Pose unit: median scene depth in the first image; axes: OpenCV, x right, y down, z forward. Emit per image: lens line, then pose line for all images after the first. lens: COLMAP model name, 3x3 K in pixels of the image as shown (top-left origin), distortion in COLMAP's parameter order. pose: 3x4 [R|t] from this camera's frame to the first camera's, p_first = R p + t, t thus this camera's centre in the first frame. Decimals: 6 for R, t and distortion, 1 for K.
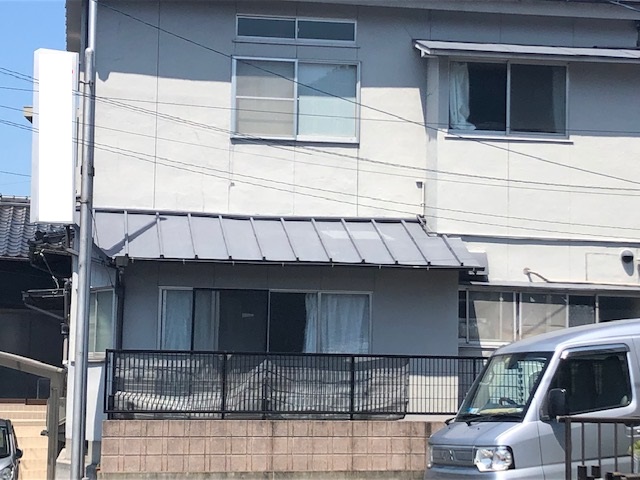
lens RADIAL K [[1462.8, 0, 320.0], [0, 1462.8, 240.0], [0, 0, 1]] dist [0.196619, 0.054415]
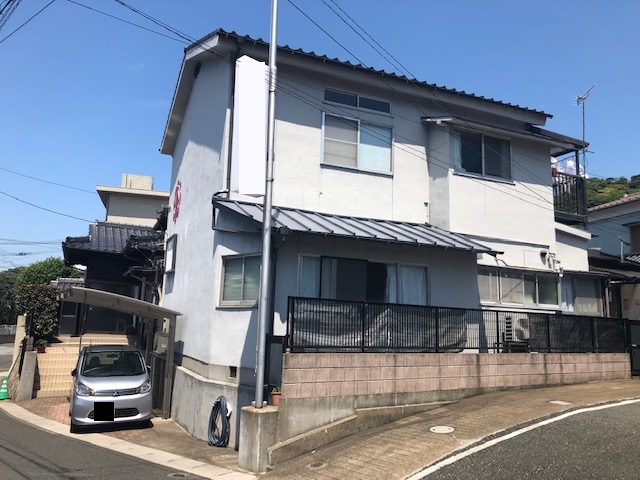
lens RADIAL K [[524.3, 0, 320.0], [0, 524.3, 240.0], [0, 0, 1]] dist [0.083584, -0.001344]
pose [[0.962967, 0.056030, 0.263733, -0.203188], [-0.039831, 0.996999, -0.066378, 0.046943], [-0.266660, 0.053415, 0.962309, 0.478560]]
